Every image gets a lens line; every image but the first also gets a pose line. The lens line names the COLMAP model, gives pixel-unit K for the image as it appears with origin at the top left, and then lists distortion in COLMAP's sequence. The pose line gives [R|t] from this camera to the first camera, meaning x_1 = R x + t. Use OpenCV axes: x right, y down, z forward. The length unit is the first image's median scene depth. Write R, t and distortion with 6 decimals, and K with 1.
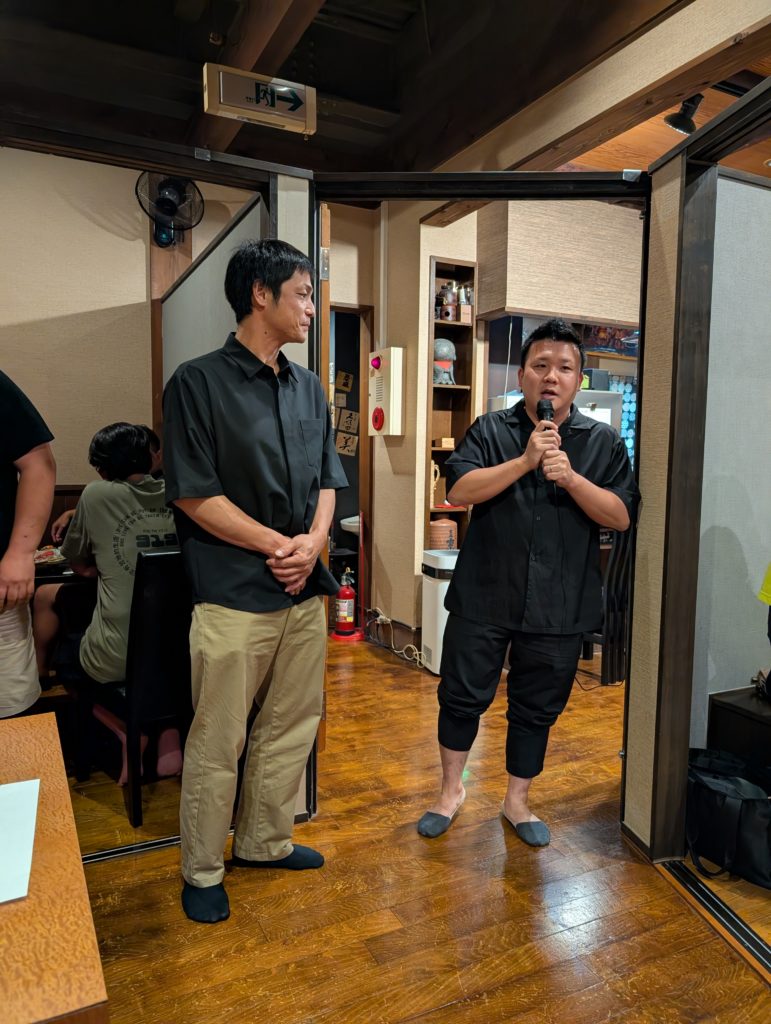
lens RADIAL K [[738.1, 0, 389.7], [0, 738.1, 513.5], [0, 0, 1]] dist [0.024530, -0.024422]
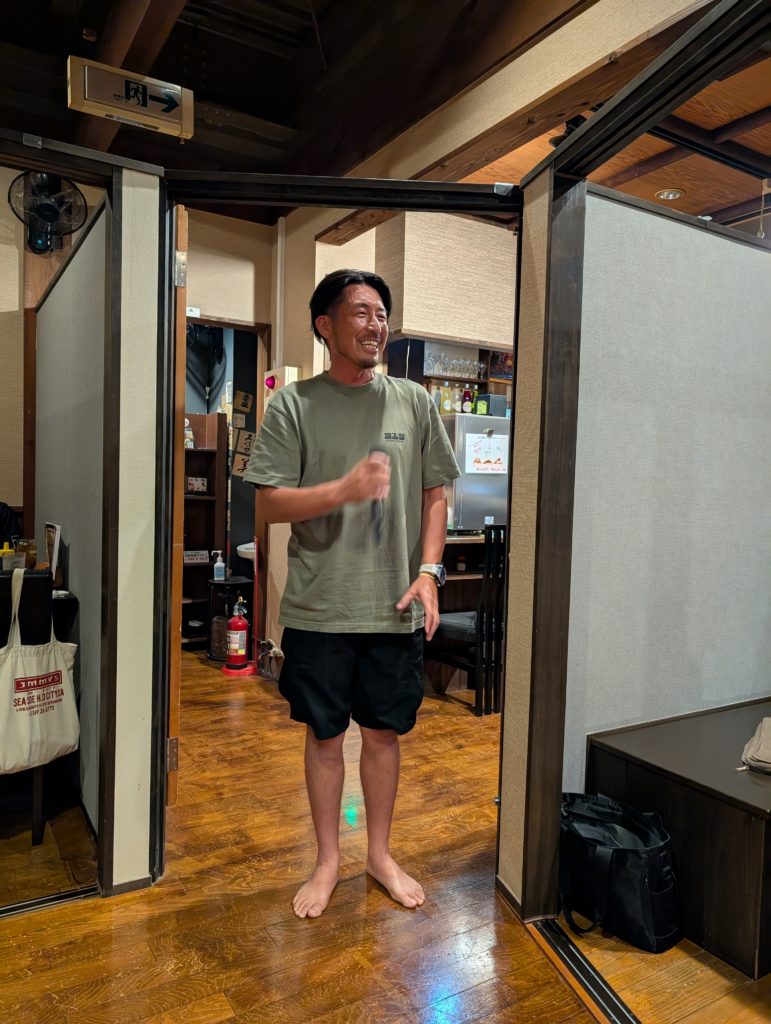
lens RADIAL K [[738.1, 0, 384.4], [0, 738.1, 511.3], [0, 0, 1]] dist [0.024530, -0.024422]
pose [[0.996177, 0.010267, 0.086749, 0.067748], [-0.007001, 0.999258, -0.037869, -0.002297], [-0.087074, 0.037116, 0.995510, 0.055538]]
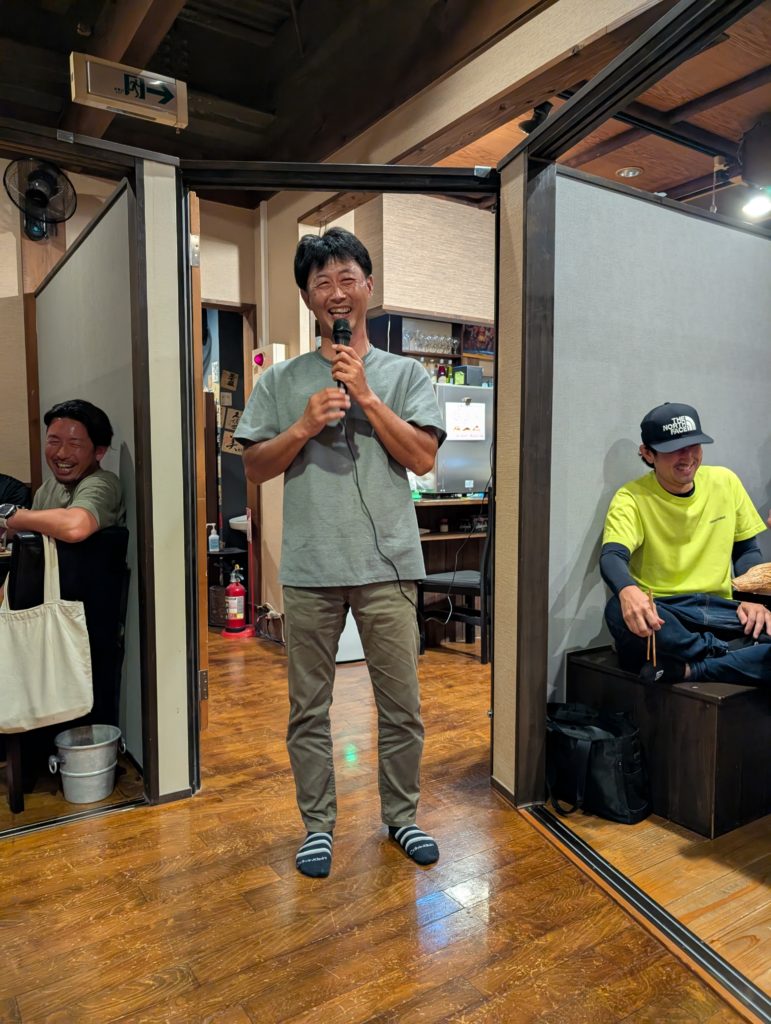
lens RADIAL K [[738.1, 0, 376.3], [0, 738.1, 522.6], [0, 0, 1]] dist [0.024530, -0.024422]
pose [[0.992933, -0.024645, 0.116085, 0.025672], [0.025200, 0.999677, -0.003319, 0.037747], [-0.115966, 0.006221, 0.993234, -0.033780]]
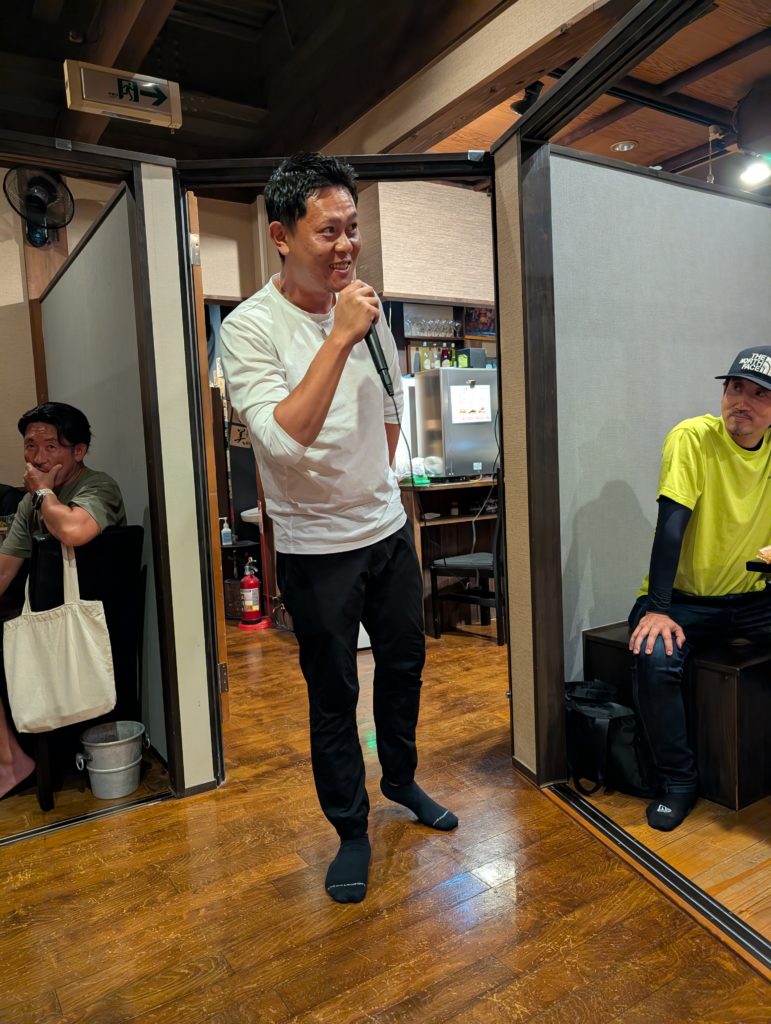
lens RADIAL K [[738.1, 0, 371.1], [0, 738.1, 509.9], [0, 0, 1]] dist [0.024530, -0.024422]
pose [[0.992960, -0.070619, 0.095097, 0.025172], [0.071228, 0.997455, -0.003018, 0.036693], [-0.094642, 0.009770, 0.995463, -0.039766]]
